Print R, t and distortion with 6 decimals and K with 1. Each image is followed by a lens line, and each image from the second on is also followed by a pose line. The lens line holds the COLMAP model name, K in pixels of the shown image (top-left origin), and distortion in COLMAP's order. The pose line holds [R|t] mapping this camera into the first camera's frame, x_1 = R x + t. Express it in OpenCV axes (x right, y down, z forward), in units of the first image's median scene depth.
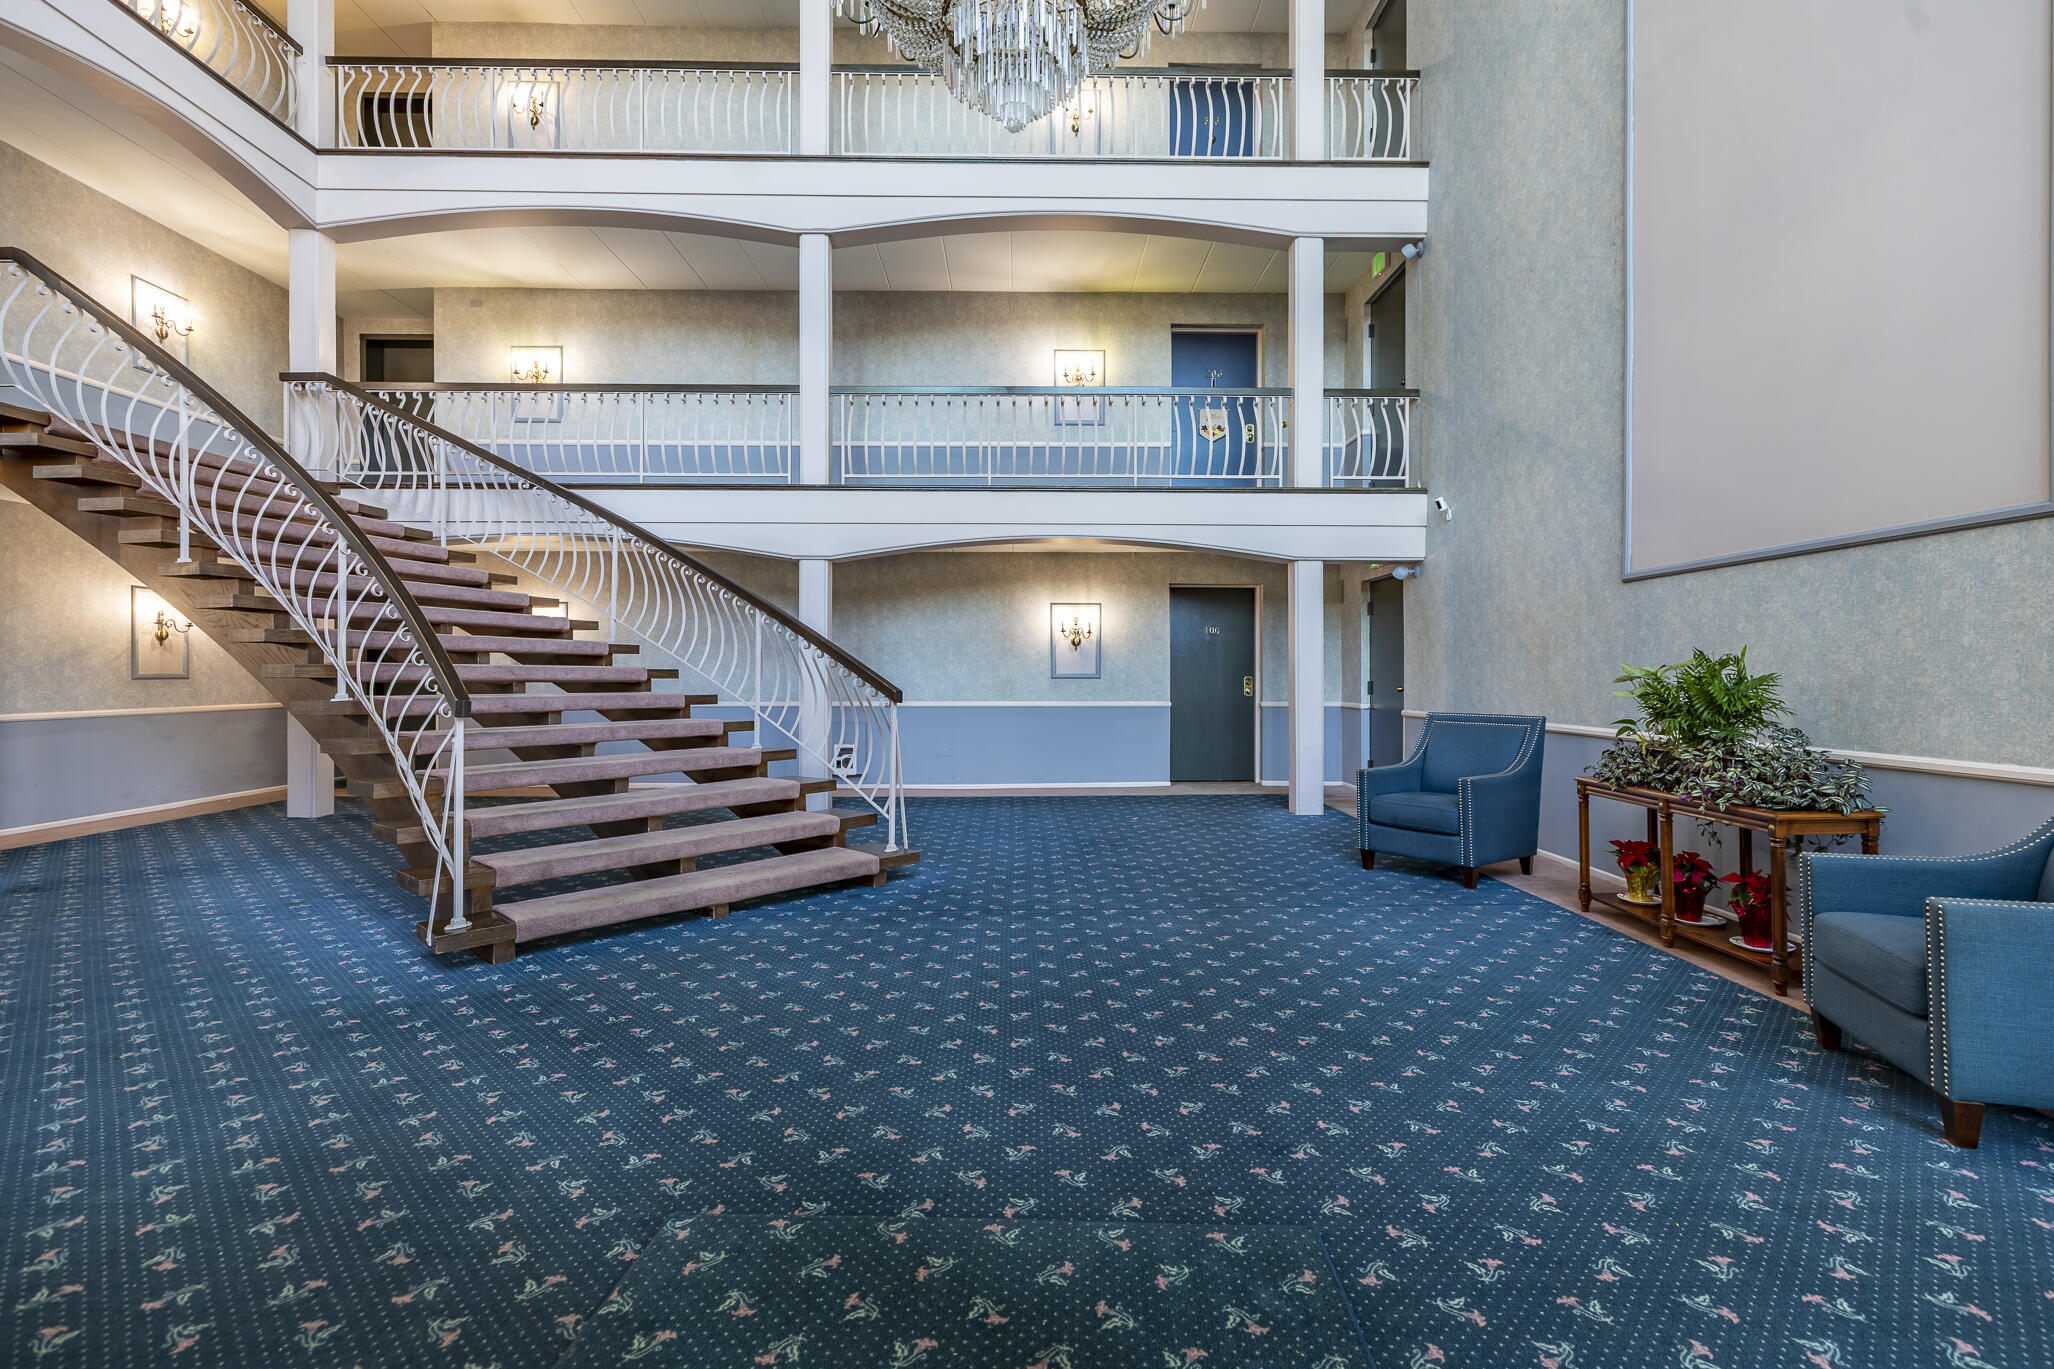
lens RADIAL K [[916.3, 0, 1024.5], [0, 916.3, 675.0], [0, 0, 1]] dist [0.004042, -0.000207]
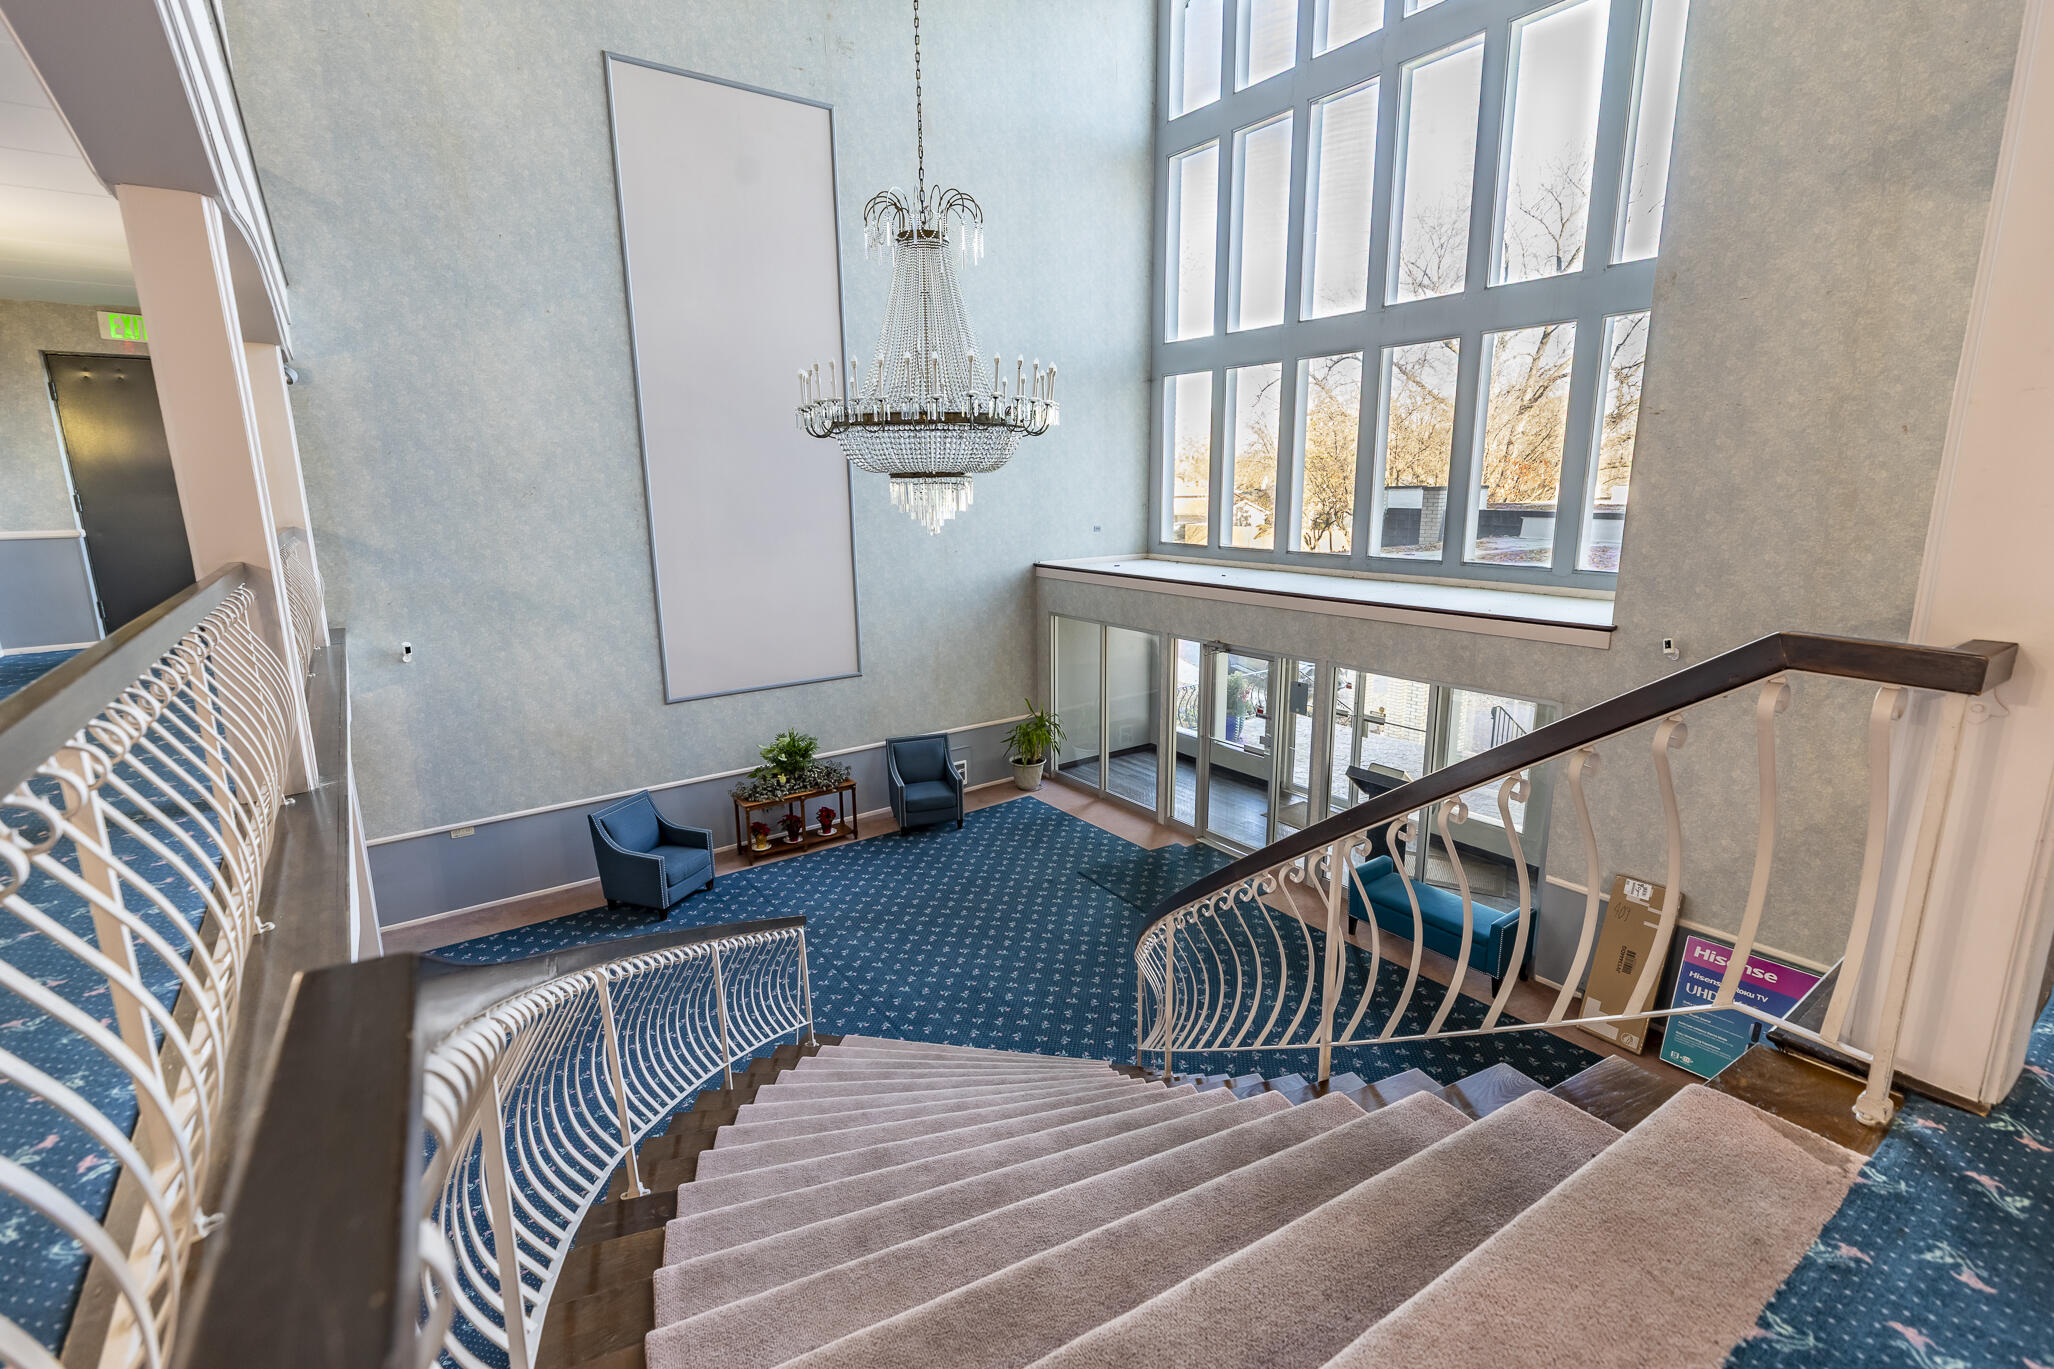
lens RADIAL K [[916.3, 0, 1032.7], [0, 916.3, 681.0], [0, 0, 1]] dist [0.004042, -0.000207]
pose [[-0.580722, -0.160974, 0.798028, -0.823518], [0.016092, 0.977795, 0.208946, -0.350645], [-0.813943, 0.134181, -0.565237, 0.977836]]
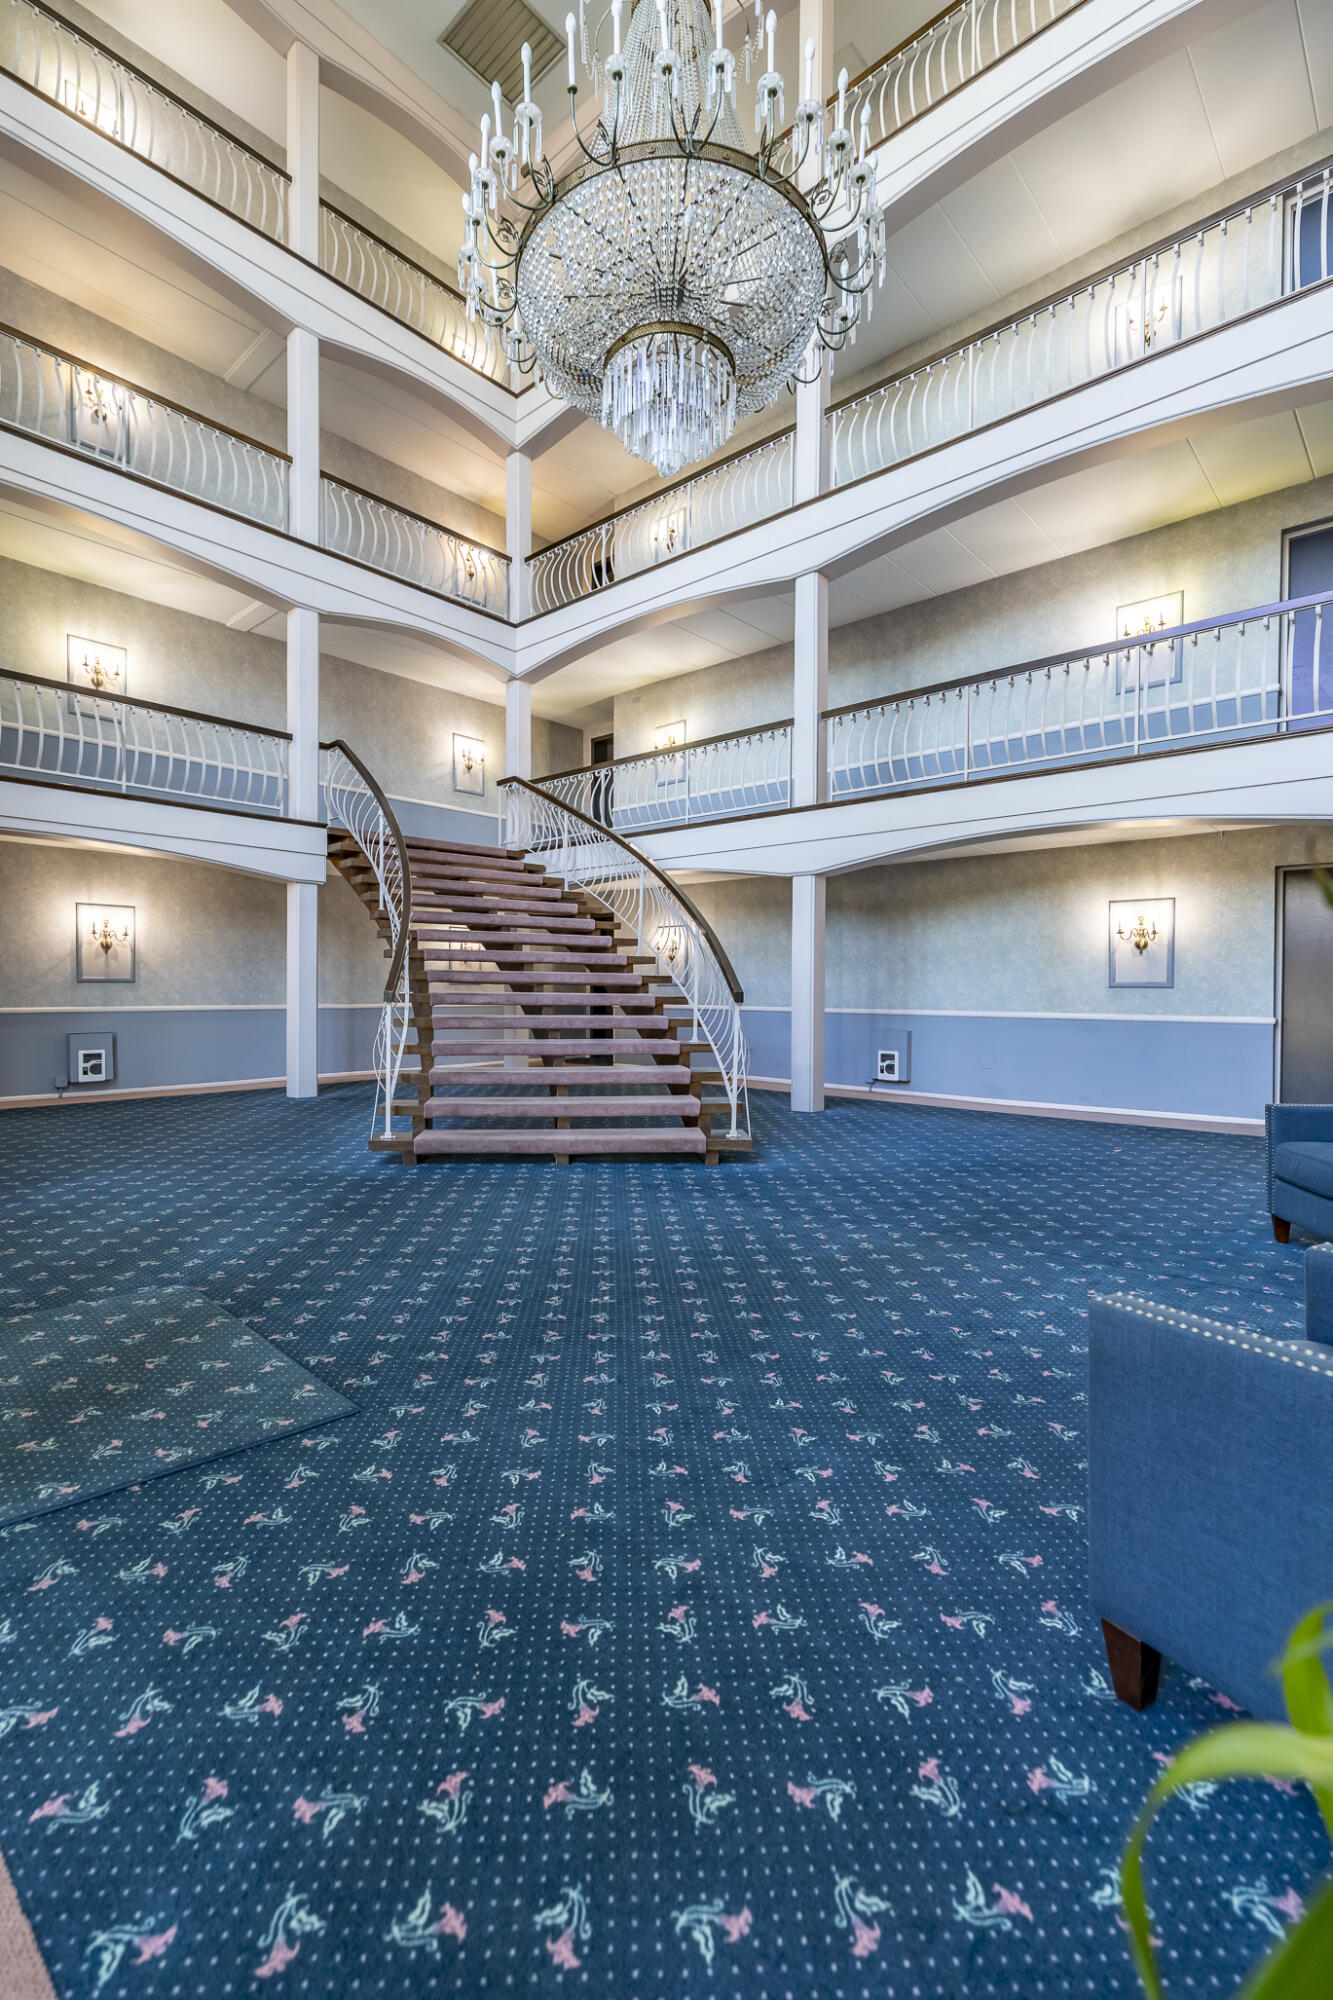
lens RADIAL K [[892.2, 0, 647.0], [0, 892.2, 994.8], [0, 0, 1]] dist [0.004042, -0.000207]
pose [[0.727659, 0.008007, -0.685893, 0.368574], [-0.007630, 0.999964, 0.003579, 0.013500], [0.685897, 0.002629, 0.727694, 0.107390]]
